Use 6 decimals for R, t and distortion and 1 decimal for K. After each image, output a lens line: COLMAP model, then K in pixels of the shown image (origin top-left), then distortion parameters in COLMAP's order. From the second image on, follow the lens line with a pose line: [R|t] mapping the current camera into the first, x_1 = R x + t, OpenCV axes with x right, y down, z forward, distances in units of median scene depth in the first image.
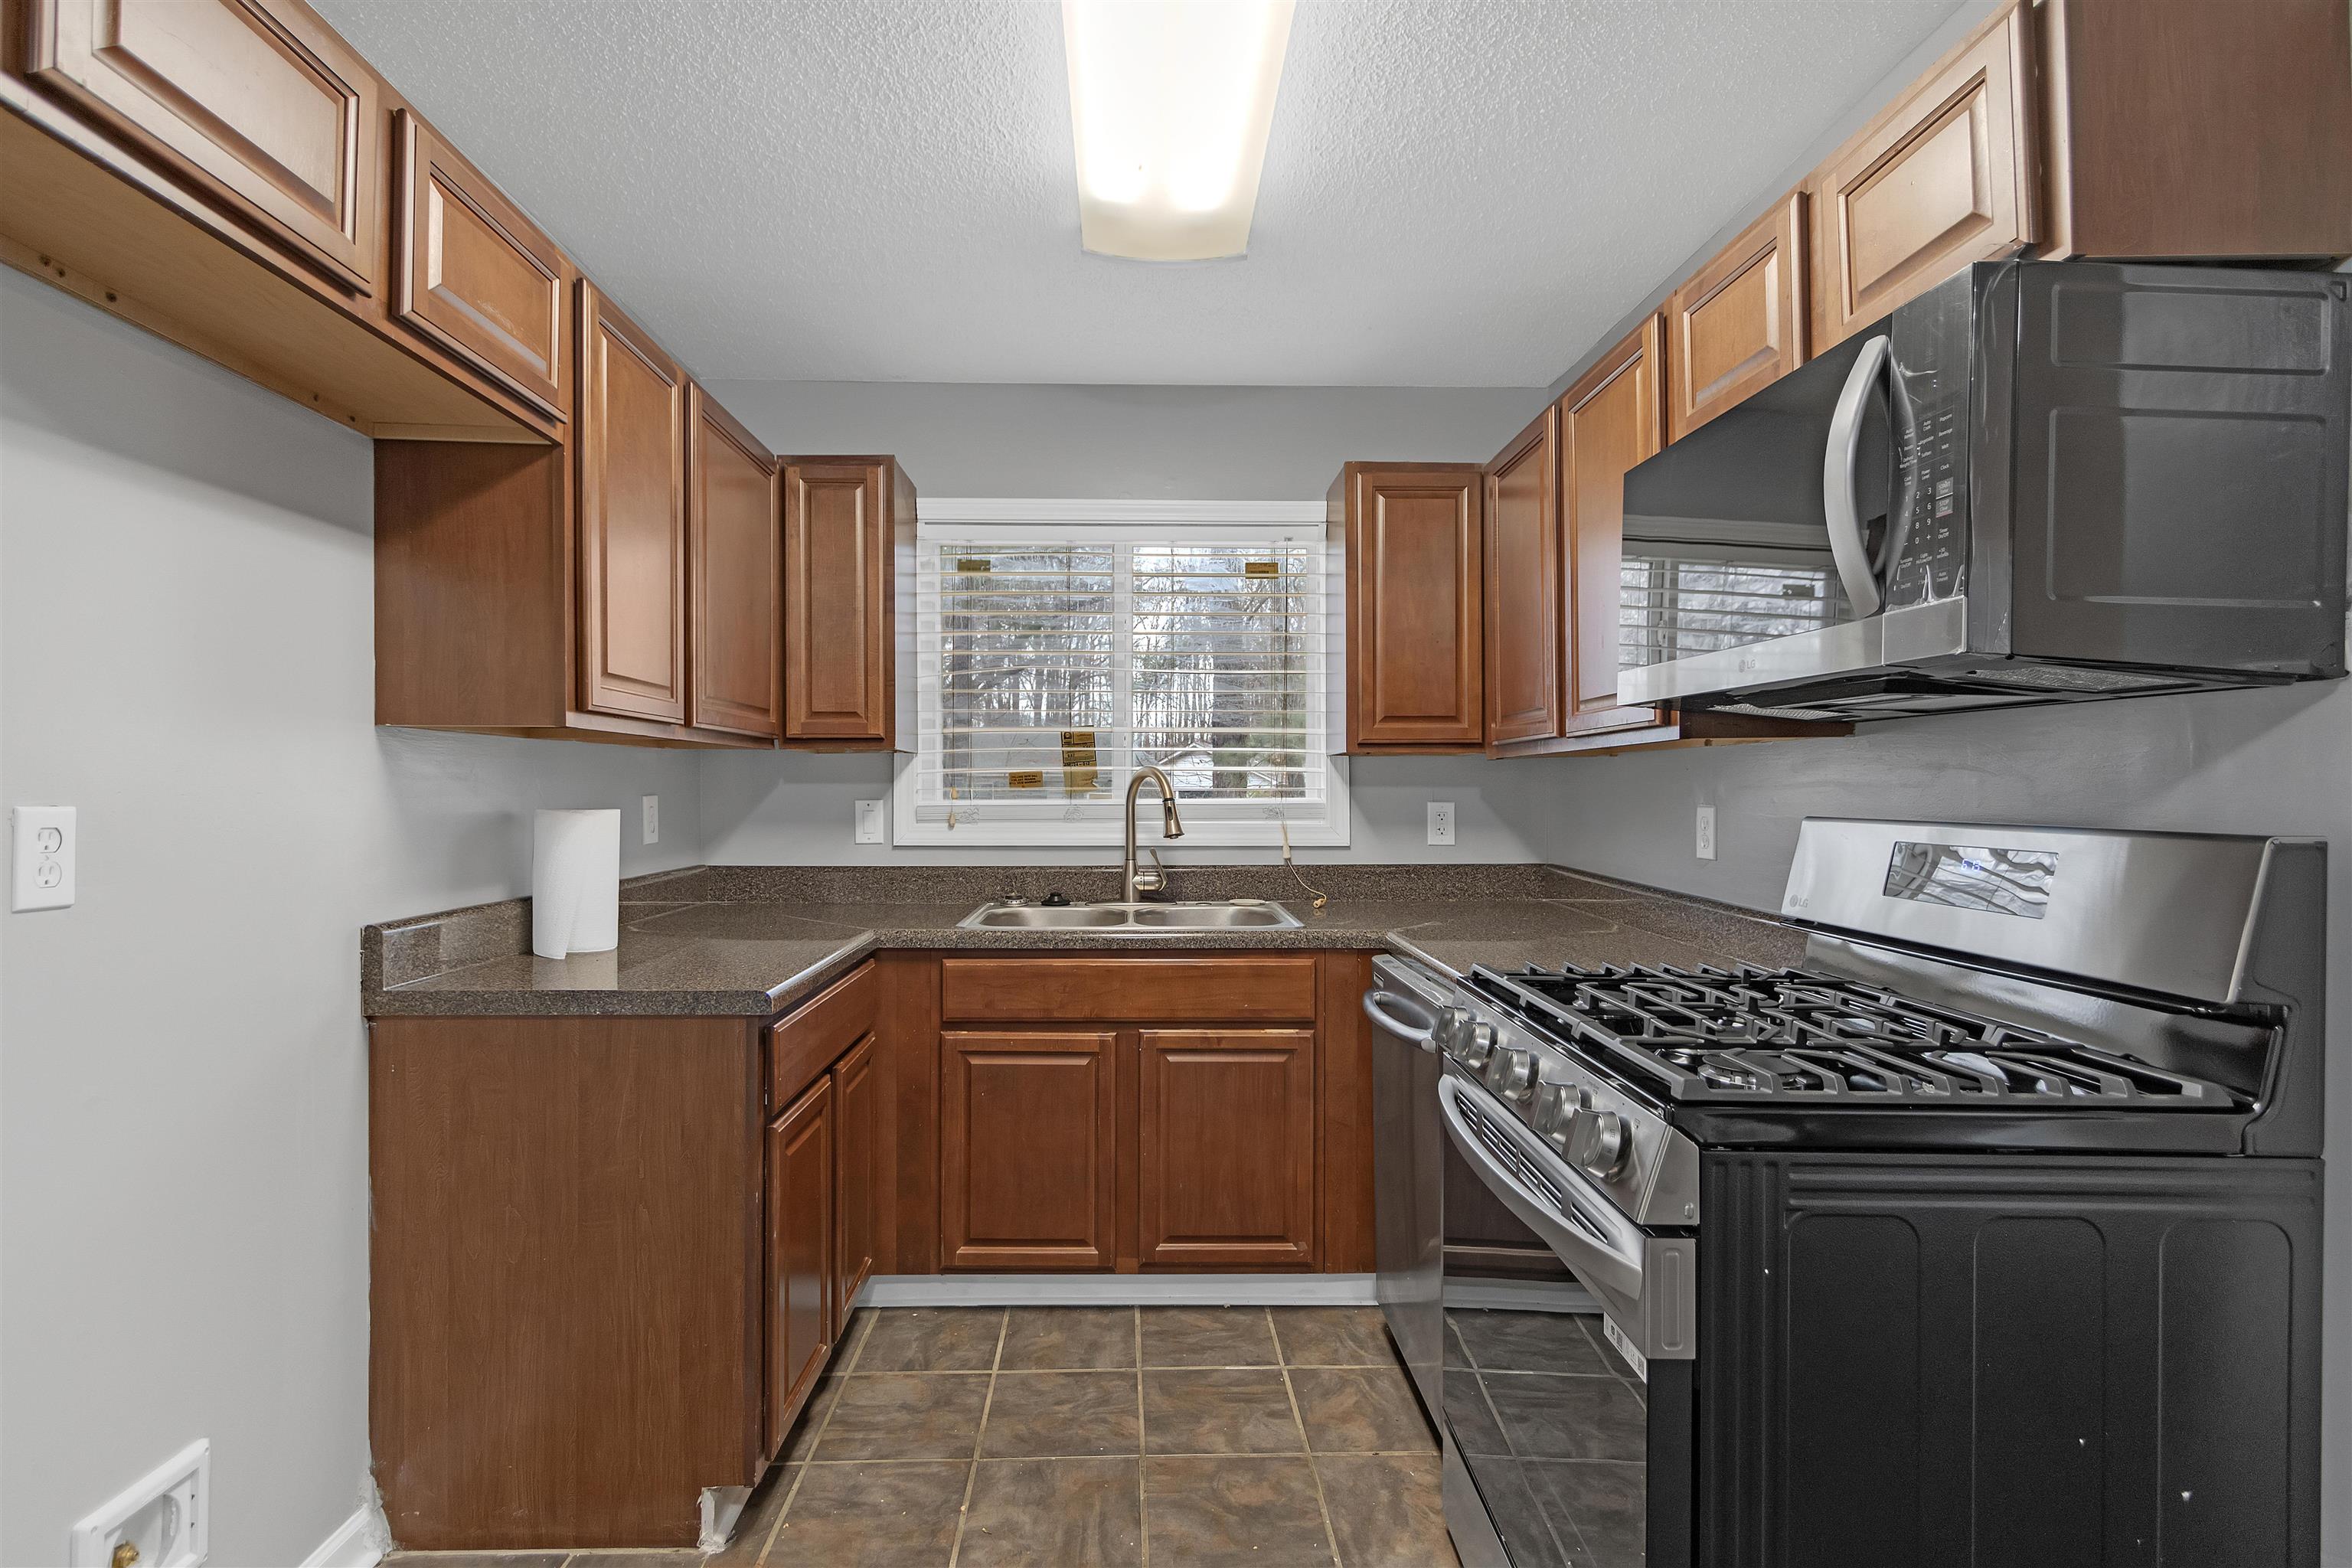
lens RADIAL K [[1132.3, 0, 1176.0], [0, 1132.3, 784.0], [0, 0, 1]] dist [0.015010, 0.000289]
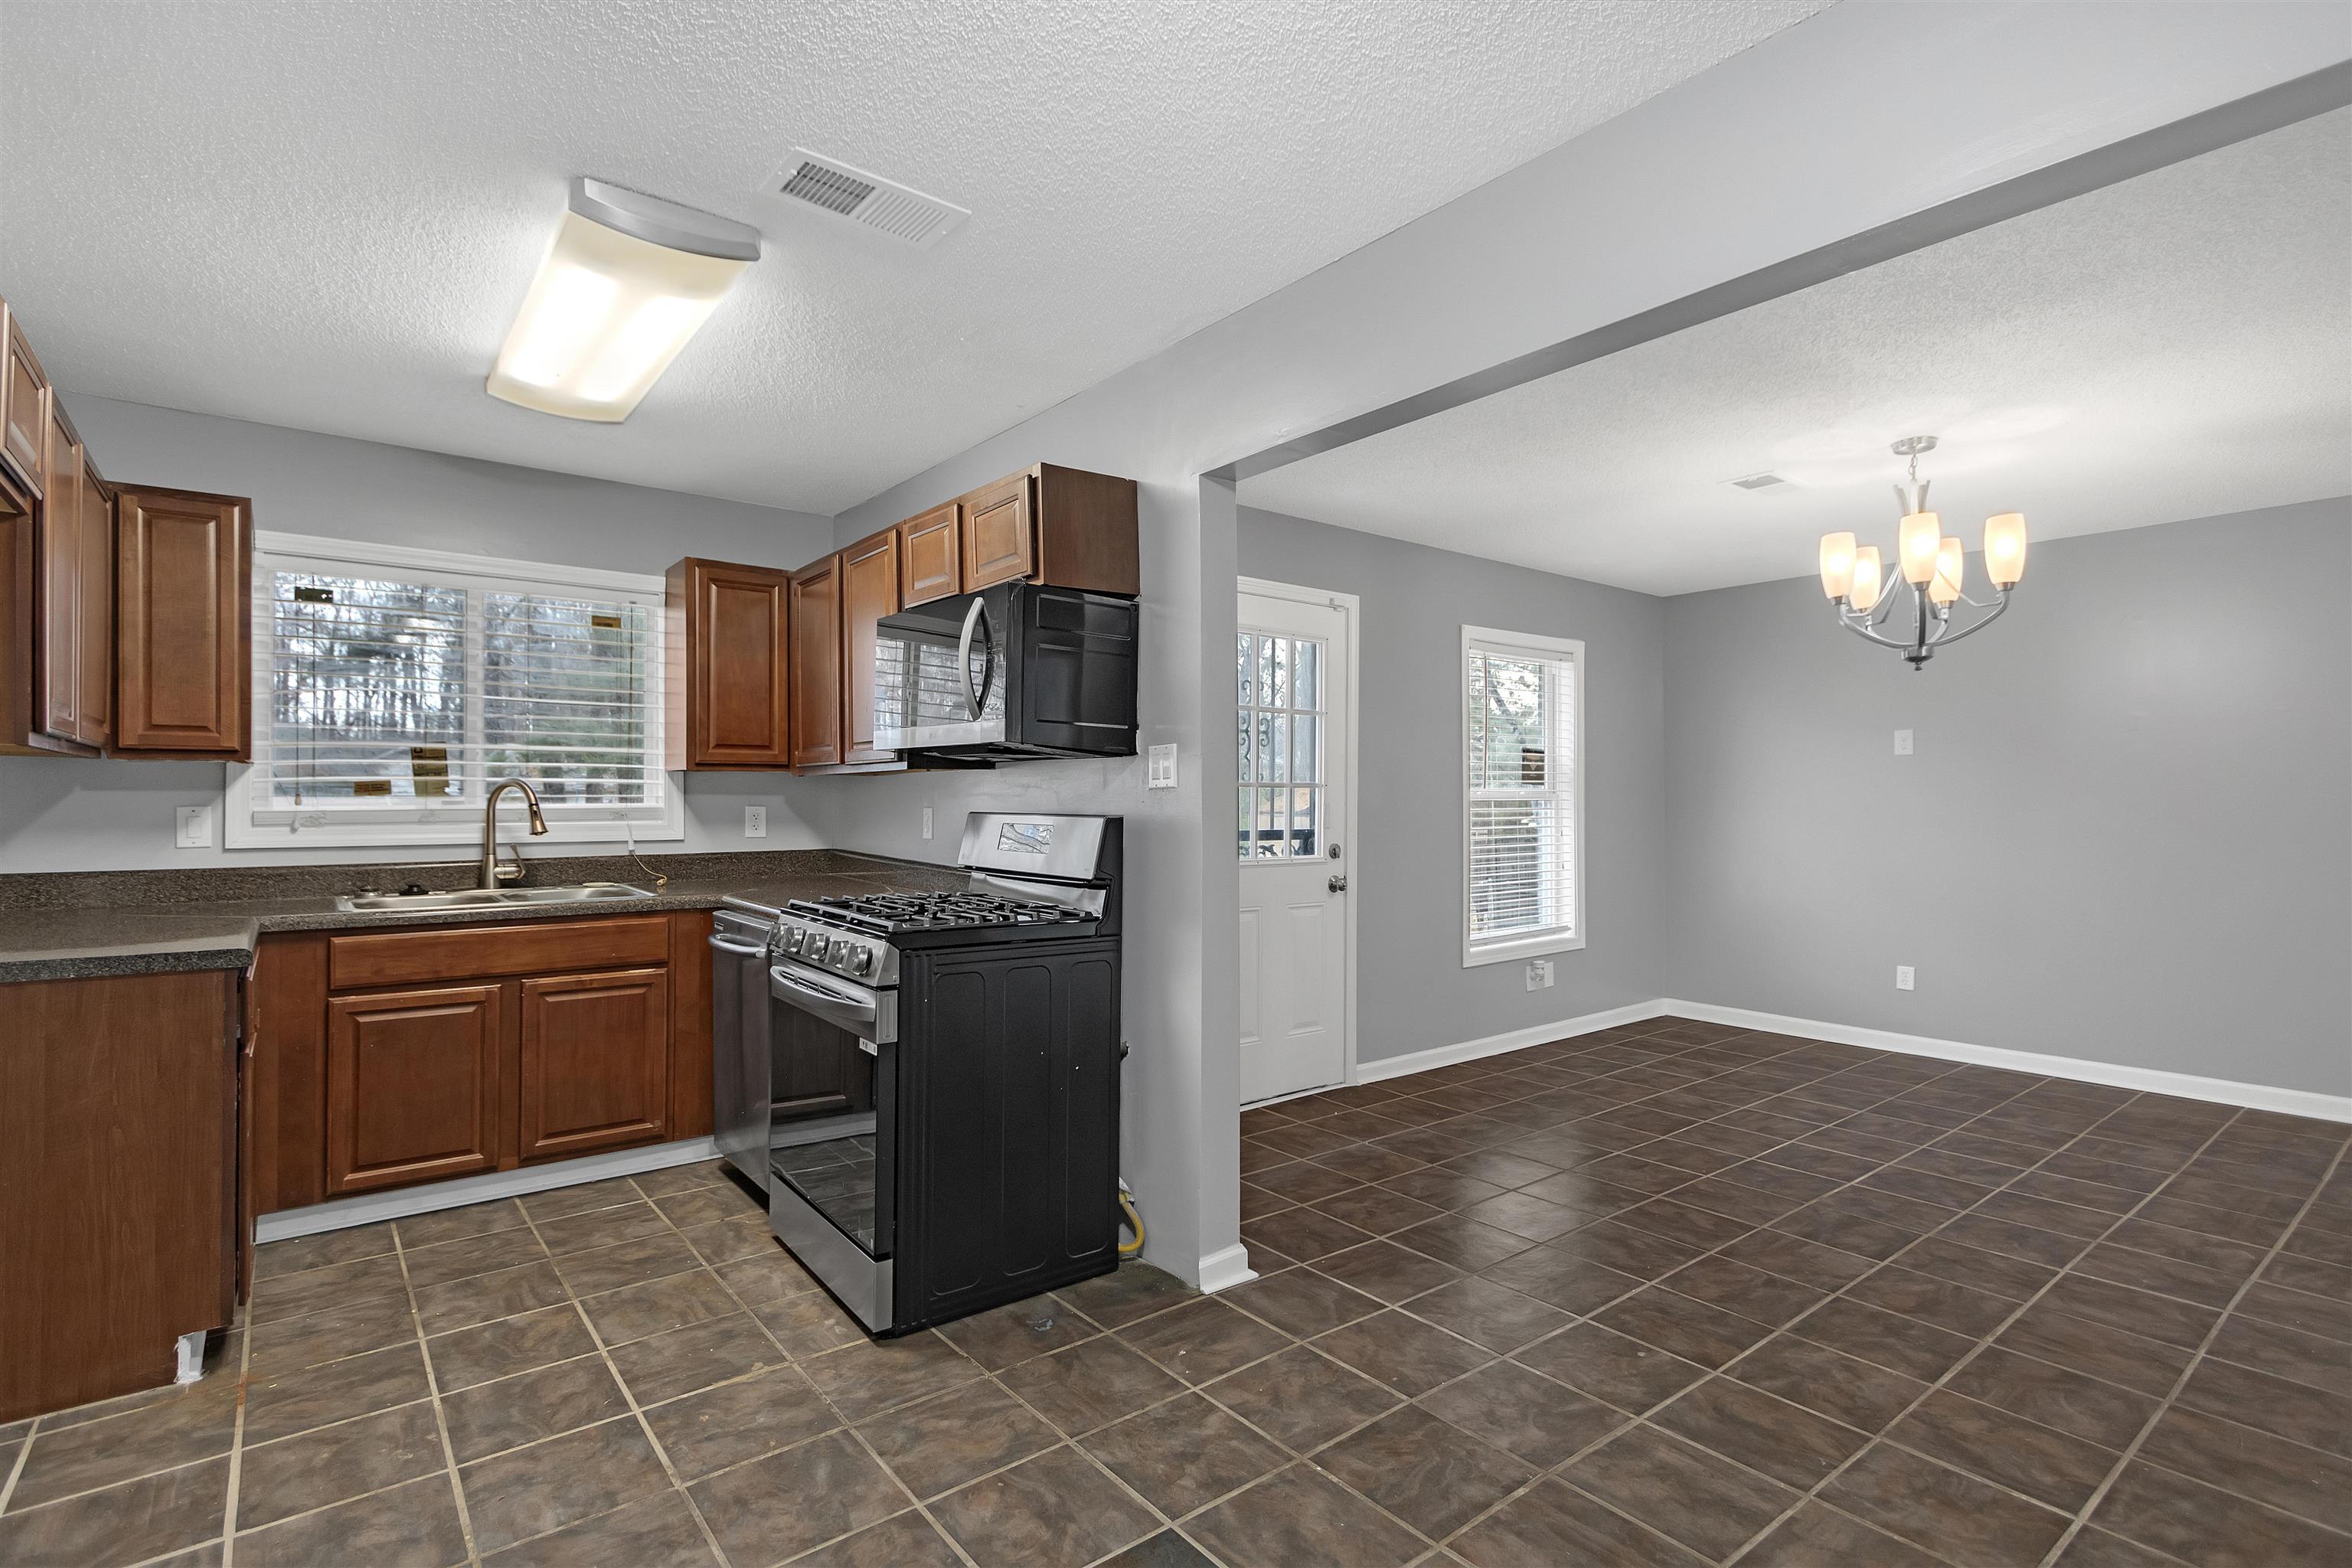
lens RADIAL K [[1078.7, 0, 1178.9], [0, 1078.7, 795.9], [0, 0, 1]] dist [0.004668, -0.000976]
pose [[0.808552, 0.001071, 0.588424, -0.152214], [-0.003895, 0.999986, 0.003531, -0.003554], [-0.588412, -0.005147, 0.808545, -0.451770]]
